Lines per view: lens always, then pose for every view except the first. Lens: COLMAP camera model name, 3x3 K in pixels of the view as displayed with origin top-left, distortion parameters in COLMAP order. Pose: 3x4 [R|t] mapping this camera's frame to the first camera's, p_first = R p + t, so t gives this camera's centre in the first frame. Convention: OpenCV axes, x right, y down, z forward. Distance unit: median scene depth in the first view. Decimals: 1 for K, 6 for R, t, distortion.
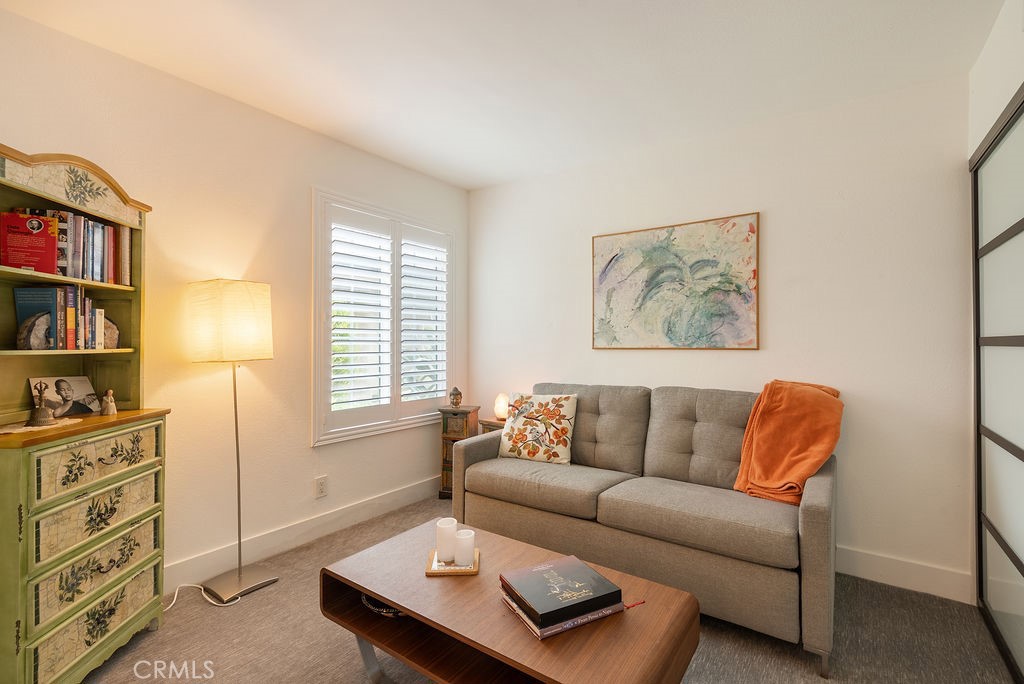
lens RADIAL K [[472.0, 0, 512.6], [0, 472.0, 339.8], [0, 0, 1]] dist [0.000099, 0.000073]
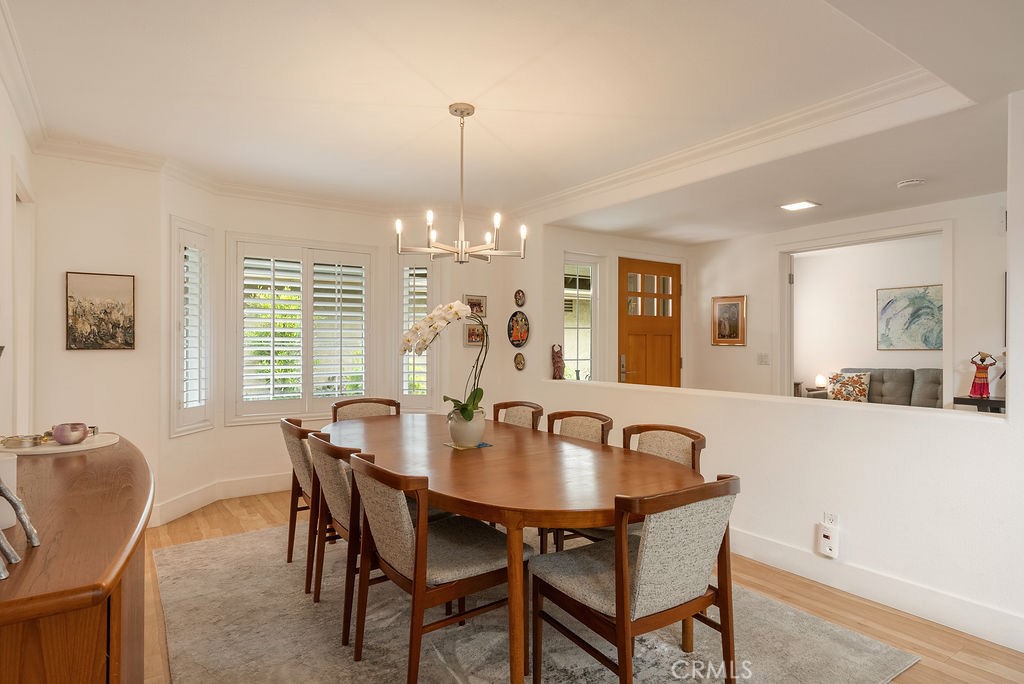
lens RADIAL K [[556.6, 0, 512.2], [0, 556.6, 339.8], [0, 0, 1]] dist [0.004215, 0.000167]
pose [[0.939169, -0.006904, -0.343386, -0.471103], [0.005139, 0.999968, -0.006050, -0.016431], [0.343417, 0.003918, 0.939175, -1.719198]]
